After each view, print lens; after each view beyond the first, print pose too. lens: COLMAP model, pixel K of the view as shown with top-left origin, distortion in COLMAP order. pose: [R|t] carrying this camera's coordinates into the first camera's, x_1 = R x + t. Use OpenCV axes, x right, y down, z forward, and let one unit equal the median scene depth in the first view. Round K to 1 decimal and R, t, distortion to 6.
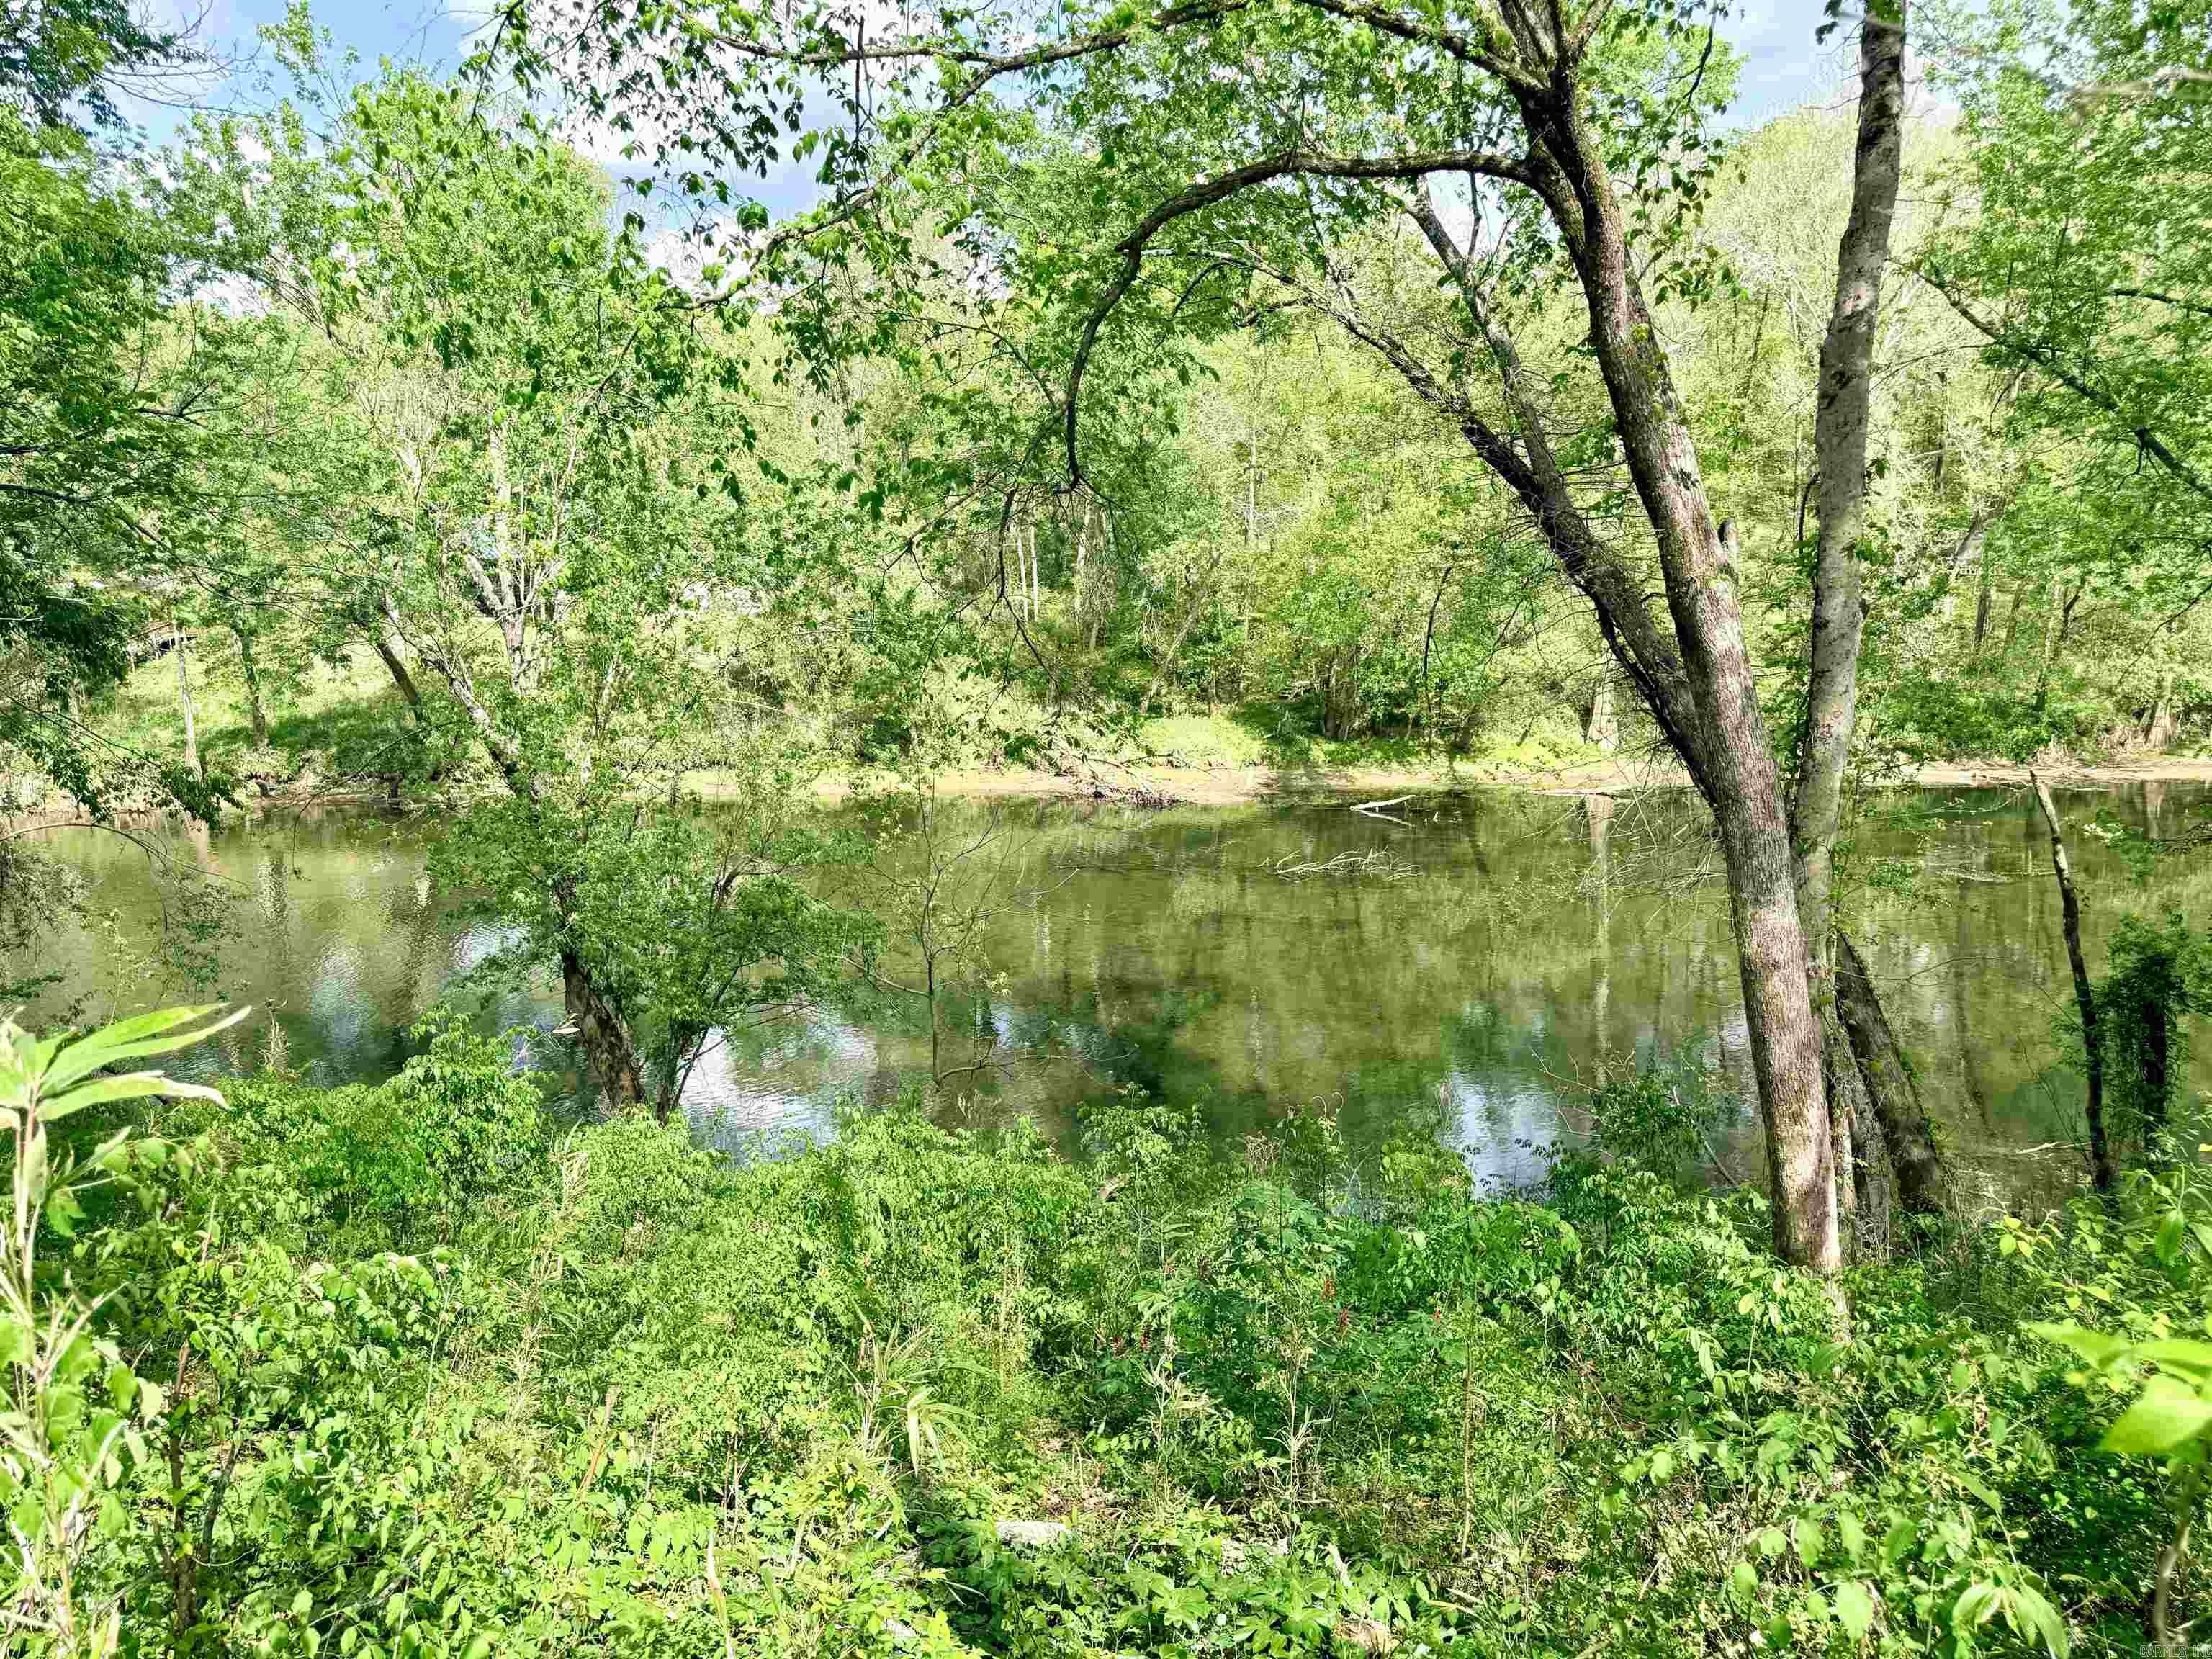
lens RADIAL K [[1573.0, 0, 1116.3], [0, 1573.0, 839.4], [0, 0, 1]] dist [0.041175, -0.044351]
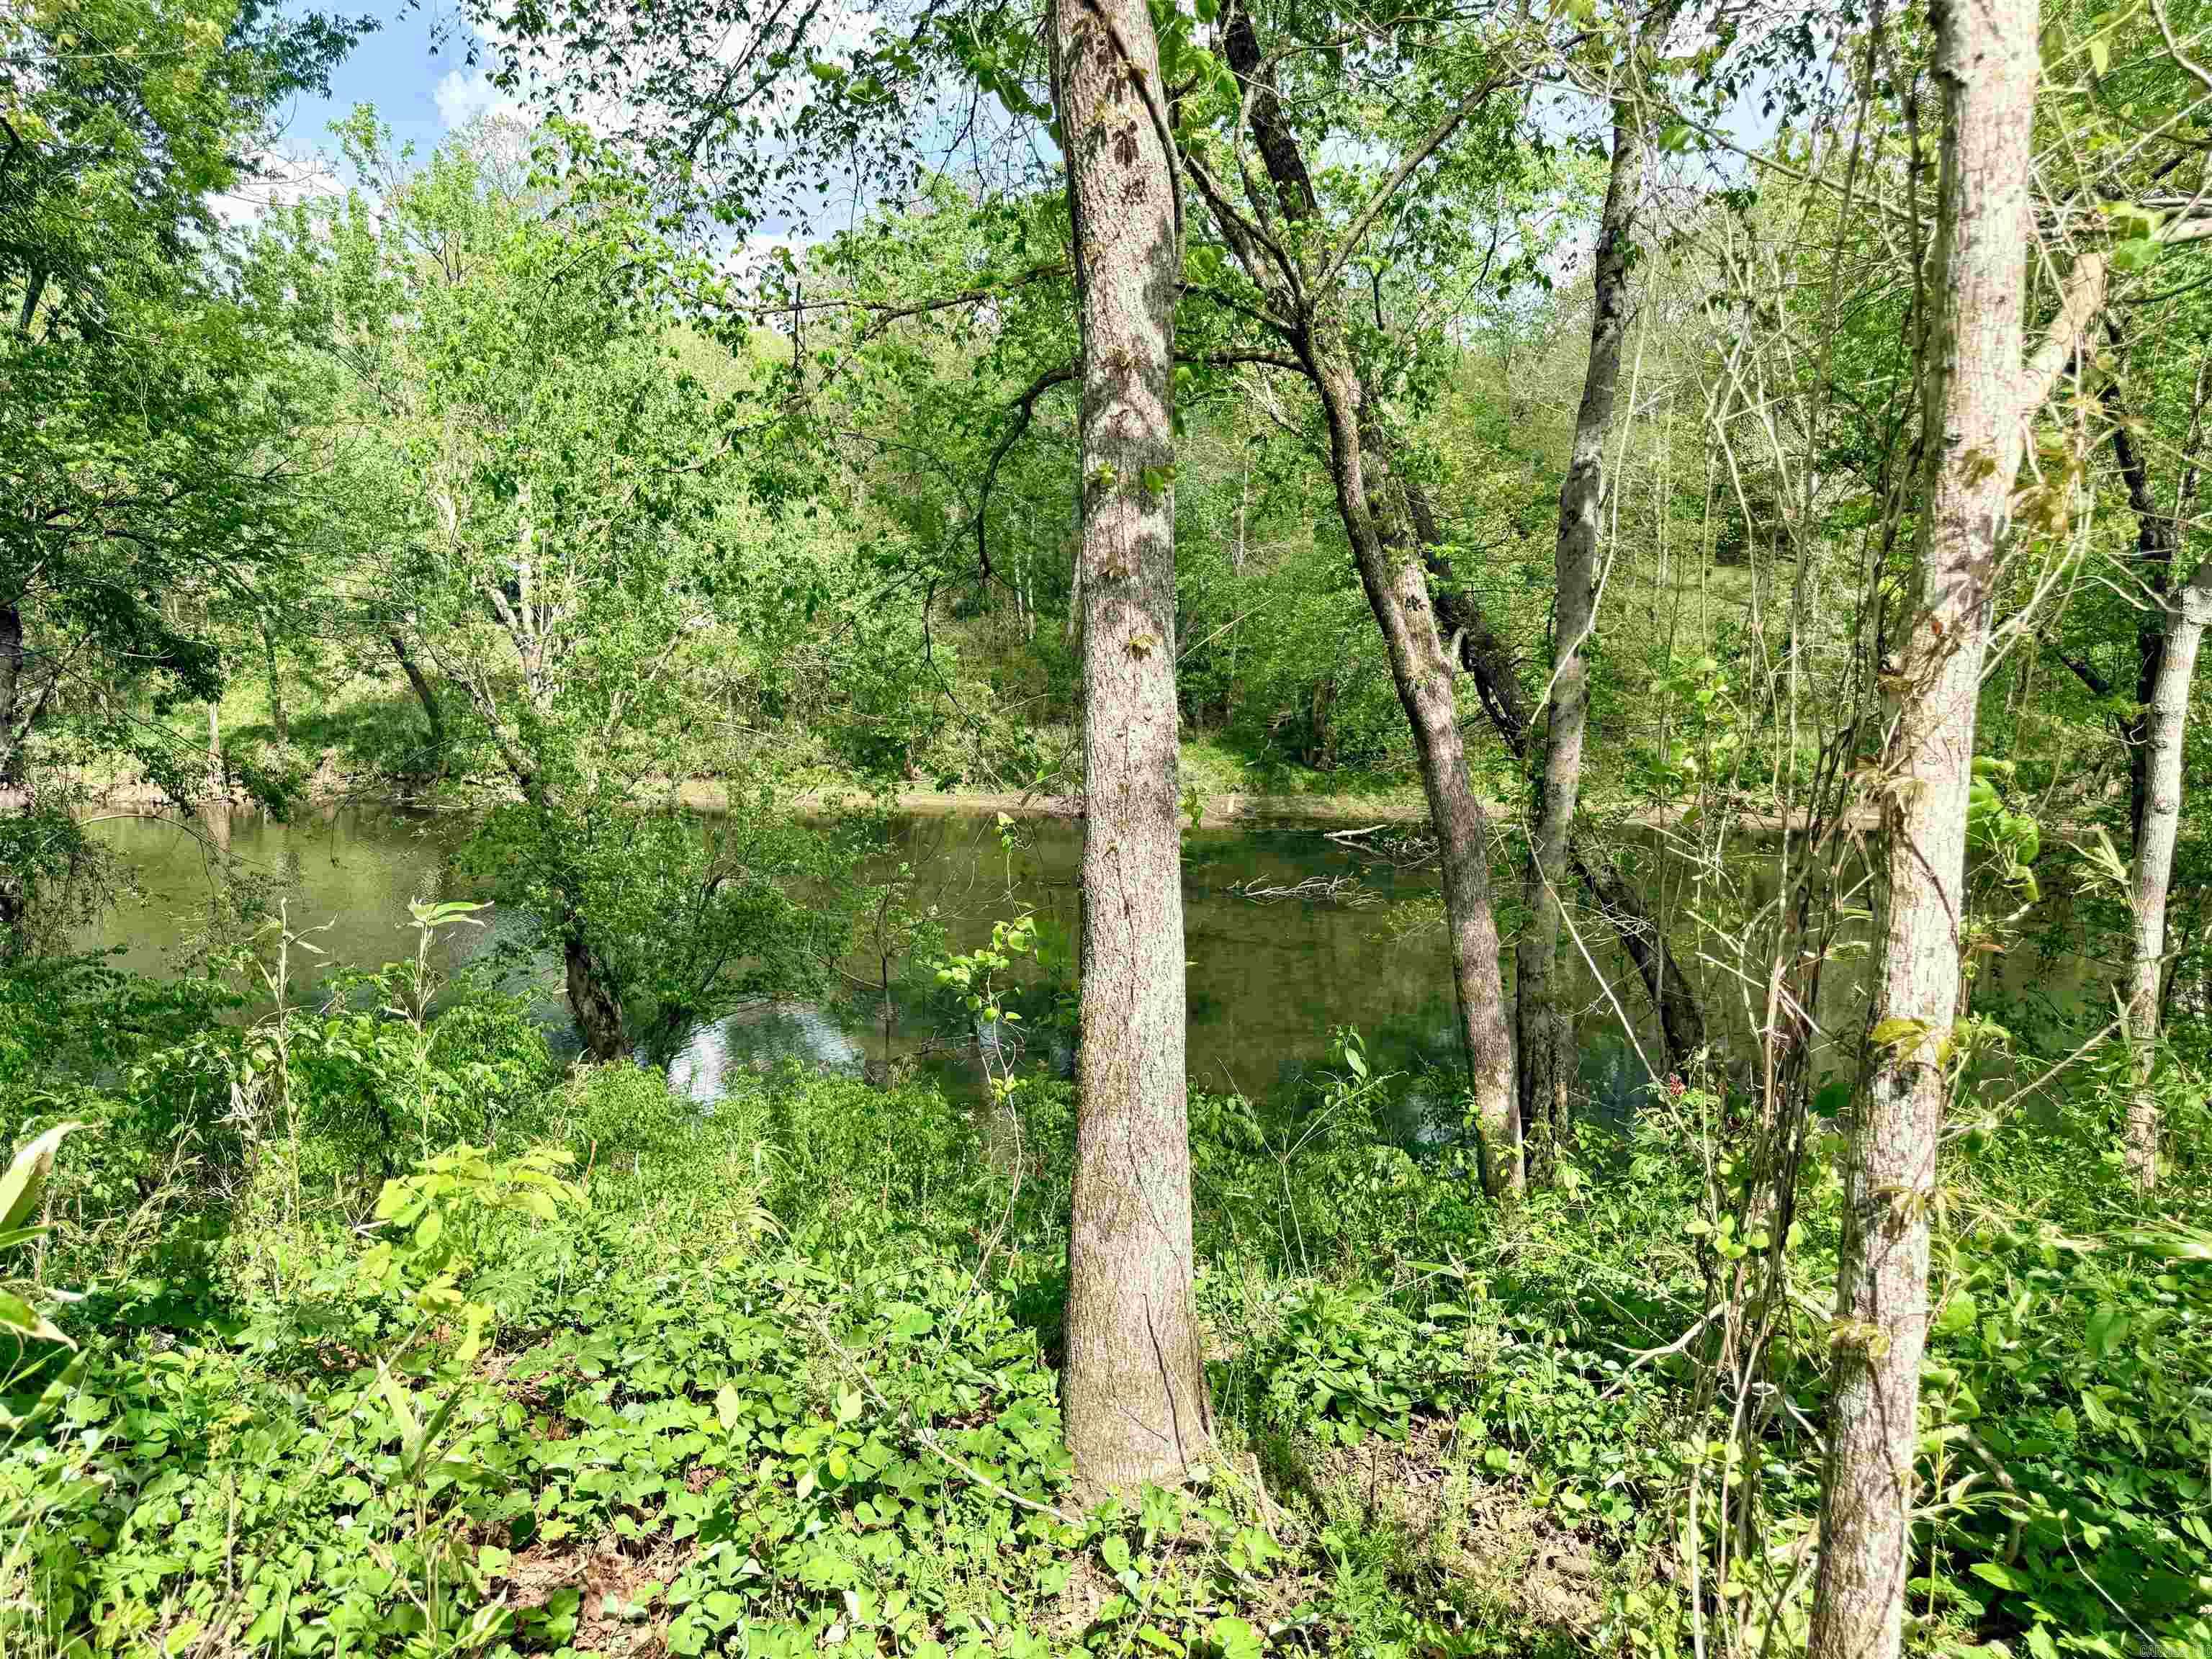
lens RADIAL K [[1573.0, 0, 1102.8], [0, 1573.0, 842.9], [0, 0, 1]] dist [0.041175, -0.044351]
pose [[0.999461, 0.031298, -0.009904, 0.034858], [-0.031397, 0.999457, -0.010024, -0.000034], [0.009585, 0.010329, 0.999901, -0.104149]]
